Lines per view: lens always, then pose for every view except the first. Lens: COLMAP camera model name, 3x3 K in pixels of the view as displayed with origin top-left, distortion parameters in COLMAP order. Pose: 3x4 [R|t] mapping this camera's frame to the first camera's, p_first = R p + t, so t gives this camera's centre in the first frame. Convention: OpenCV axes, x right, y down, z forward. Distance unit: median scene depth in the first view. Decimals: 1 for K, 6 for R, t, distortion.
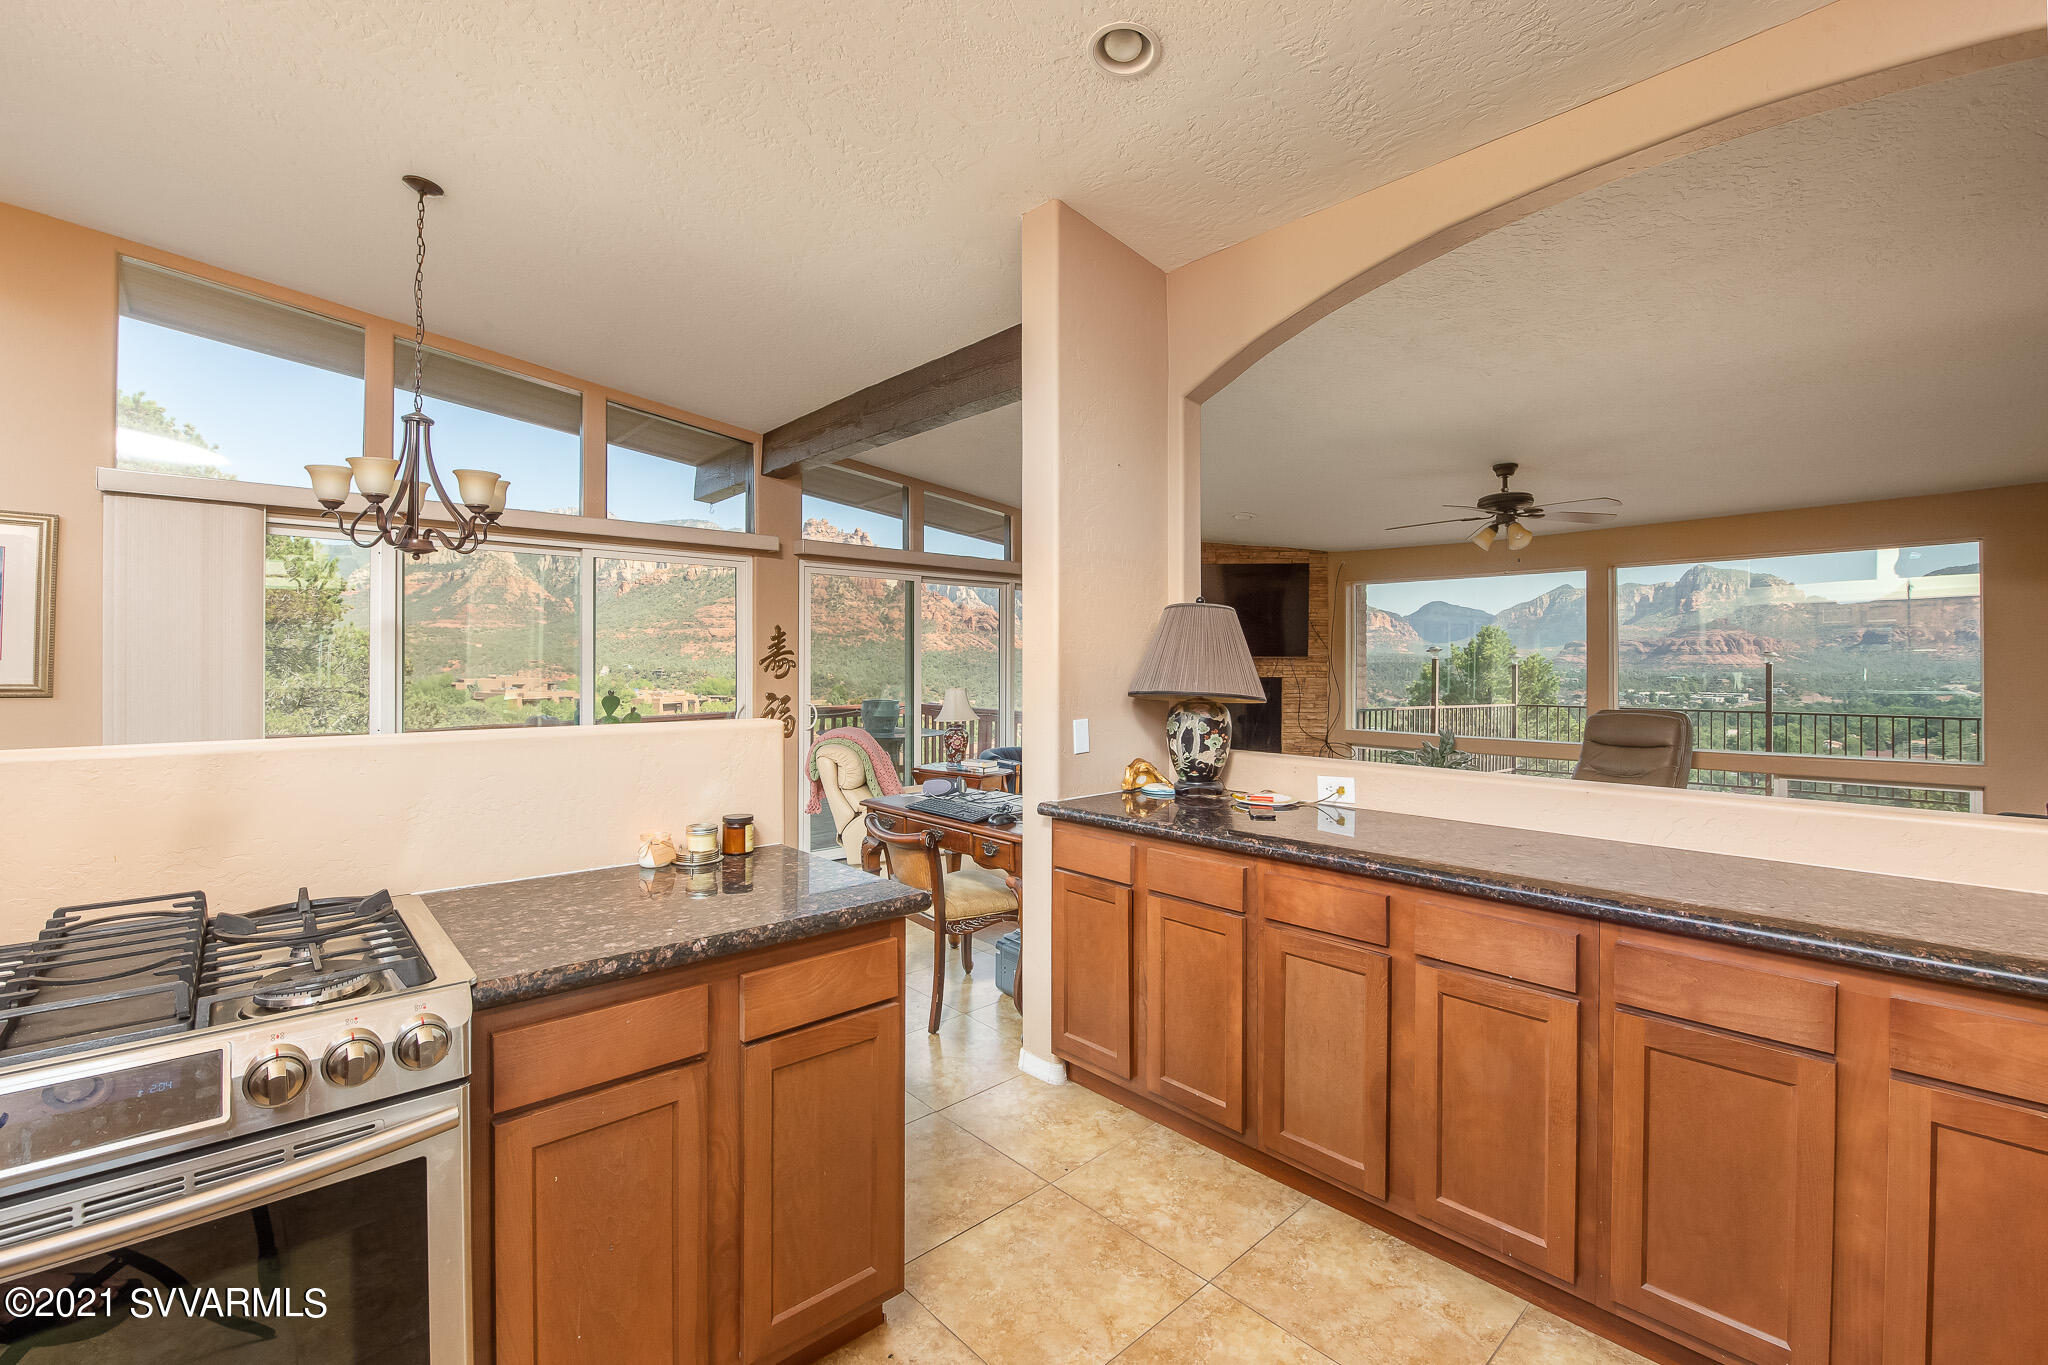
lens RADIAL K [[871.7, 0, 1006.1], [0, 871.7, 671.4], [0, 0, 1]] dist [-0.026801, 0.000012]
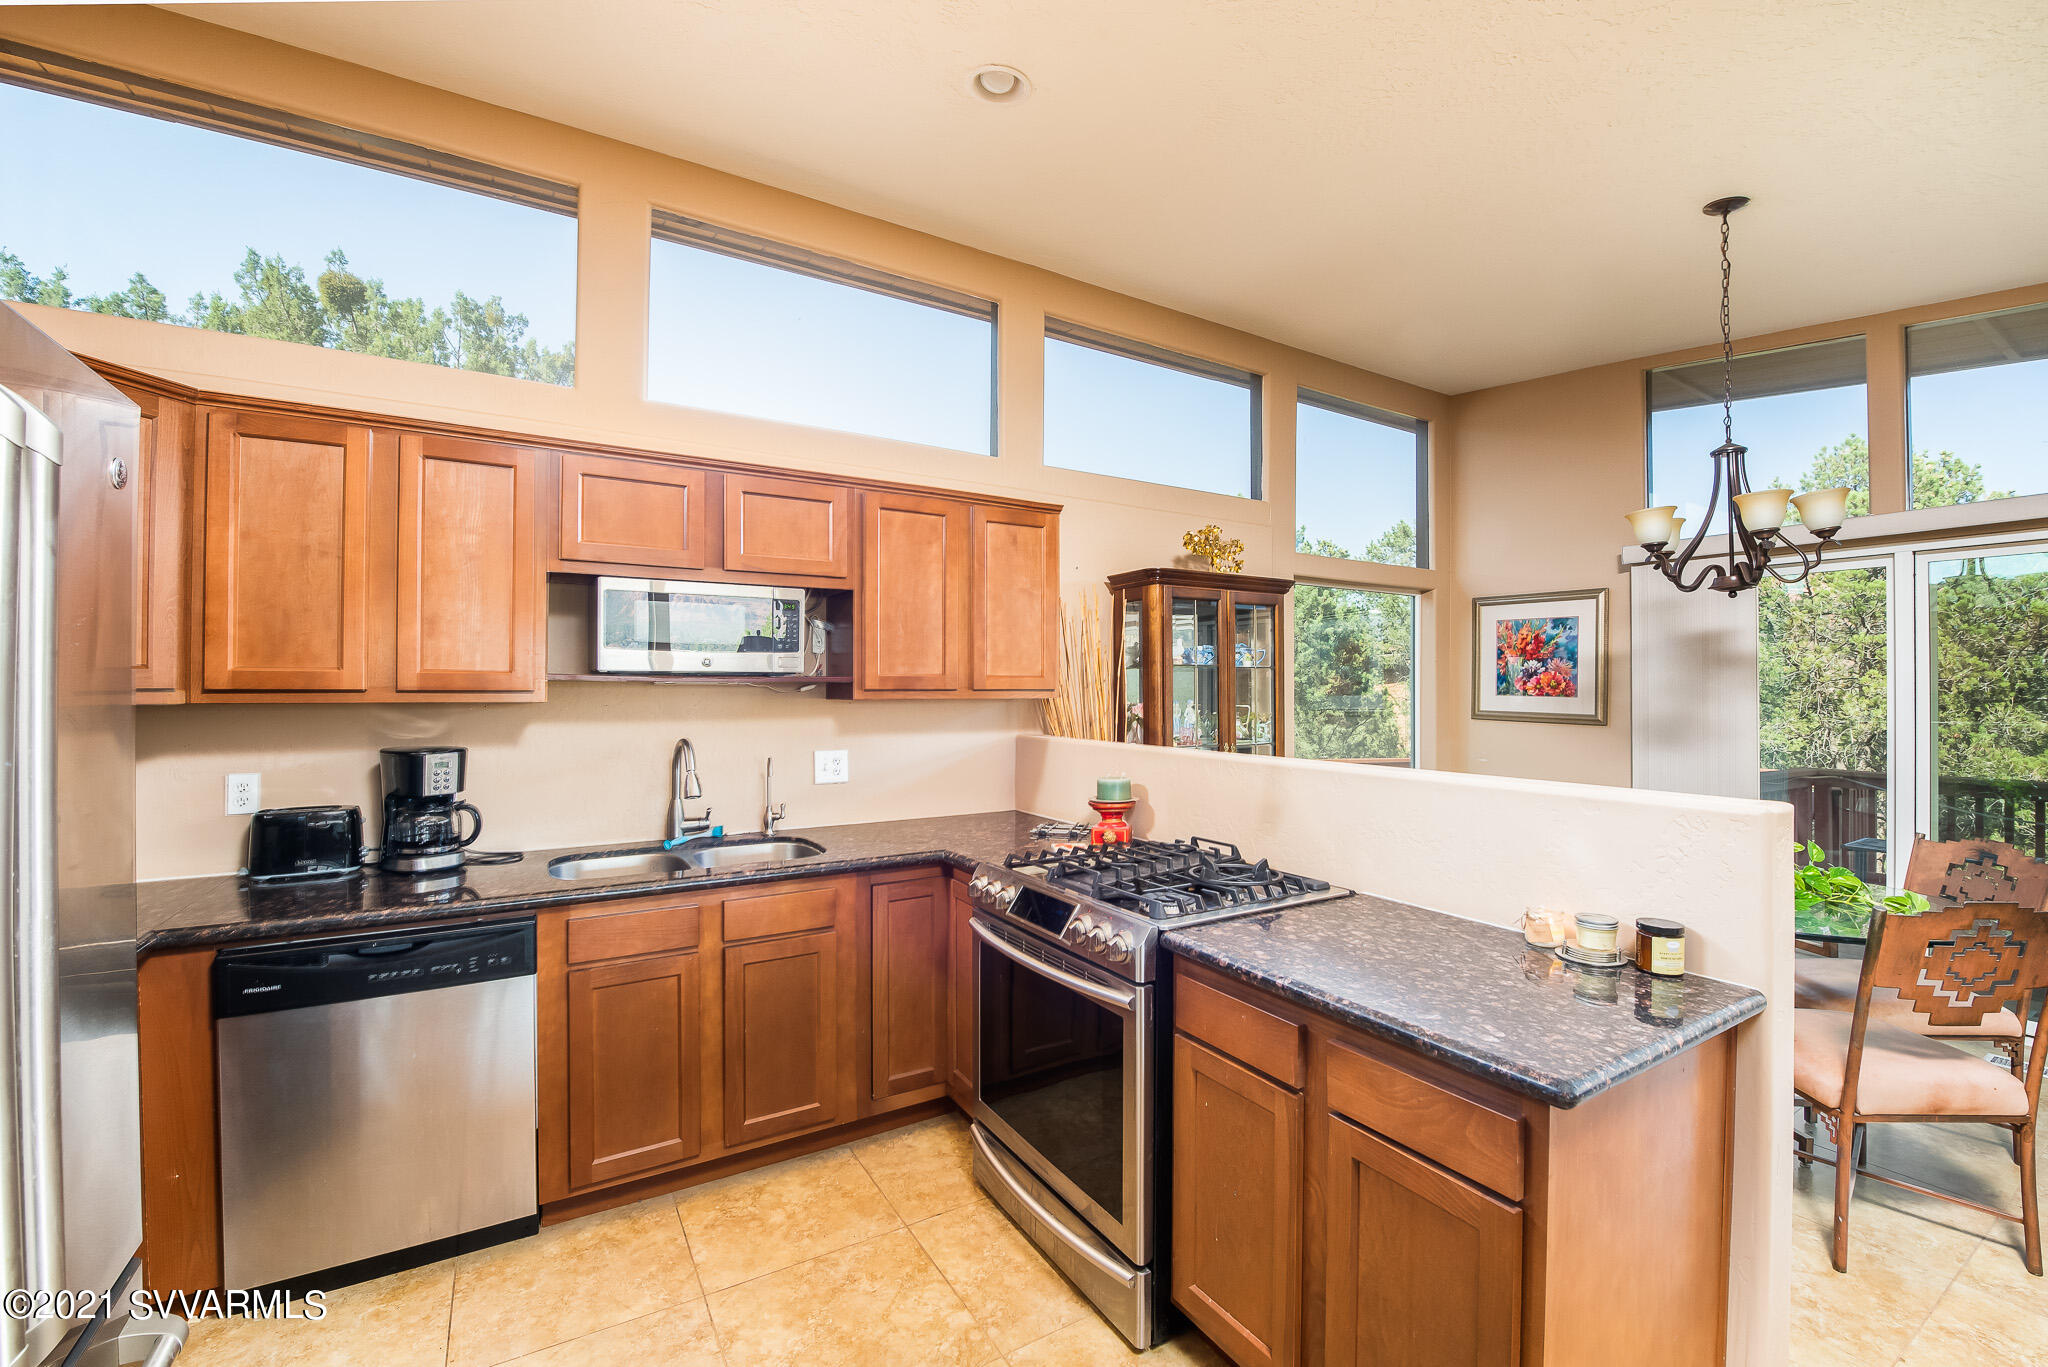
lens RADIAL K [[821.7, 0, 1031.4], [0, 821.7, 672.6], [0, 0, 1]] dist [-0.017357, -0.001224]
pose [[-0.177102, -0.021255, -0.983963, 0.347907], [-0.005285, 0.999773, -0.020646, -0.024532], [0.984178, 0.001544, -0.177174, 0.415104]]
